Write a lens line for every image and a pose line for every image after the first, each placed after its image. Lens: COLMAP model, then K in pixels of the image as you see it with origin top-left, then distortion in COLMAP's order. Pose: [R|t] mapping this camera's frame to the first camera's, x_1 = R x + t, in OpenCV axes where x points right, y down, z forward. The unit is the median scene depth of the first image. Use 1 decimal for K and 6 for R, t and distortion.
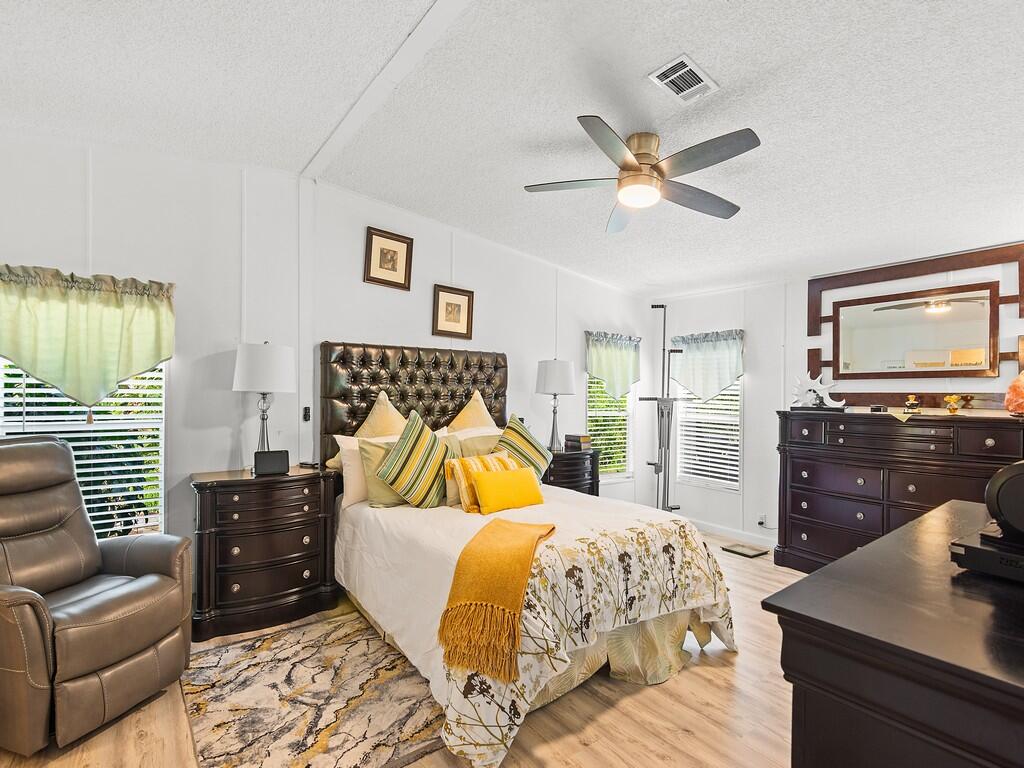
lens RADIAL K [[493.9, 0, 520.5], [0, 493.9, 395.2], [0, 0, 1]] dist [-0.002172, 0.000201]
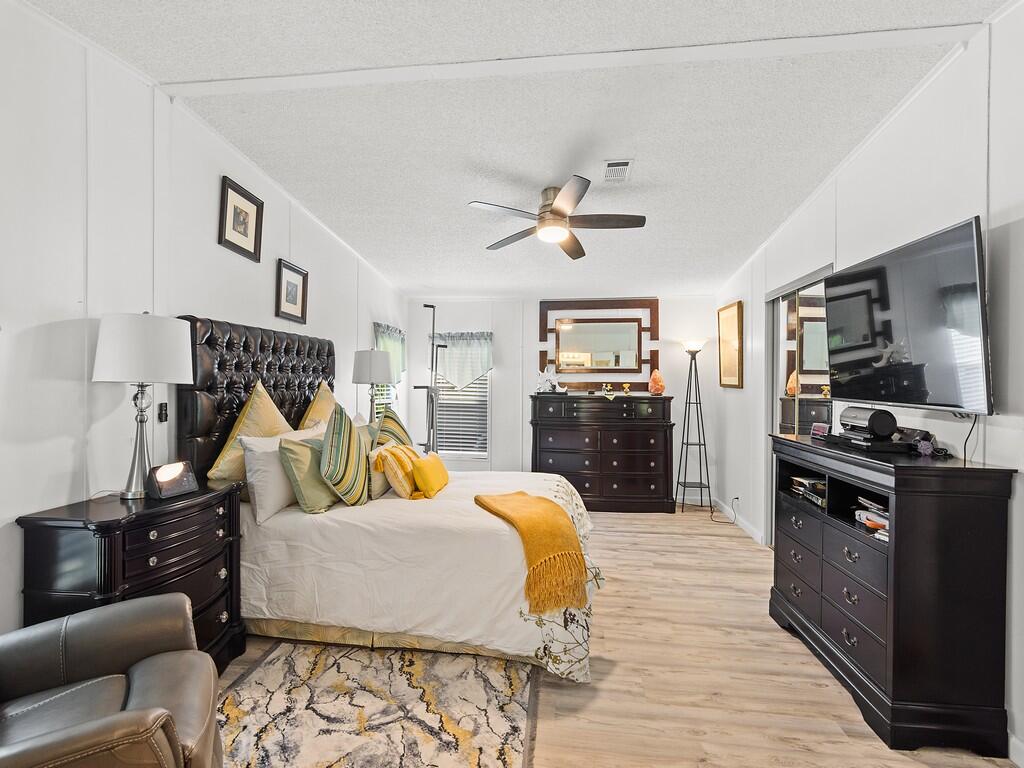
lens RADIAL K [[473.2, 0, 512.0], [0, 473.2, 384.0], [0, 0, 1]] dist [-0.000085, -0.000203]
pose [[0.711789, -0.004124, 0.702381, -0.519617], [0.001475, 0.999989, 0.004376, -0.006090], [-0.702392, -0.002079, 0.711787, 0.123339]]
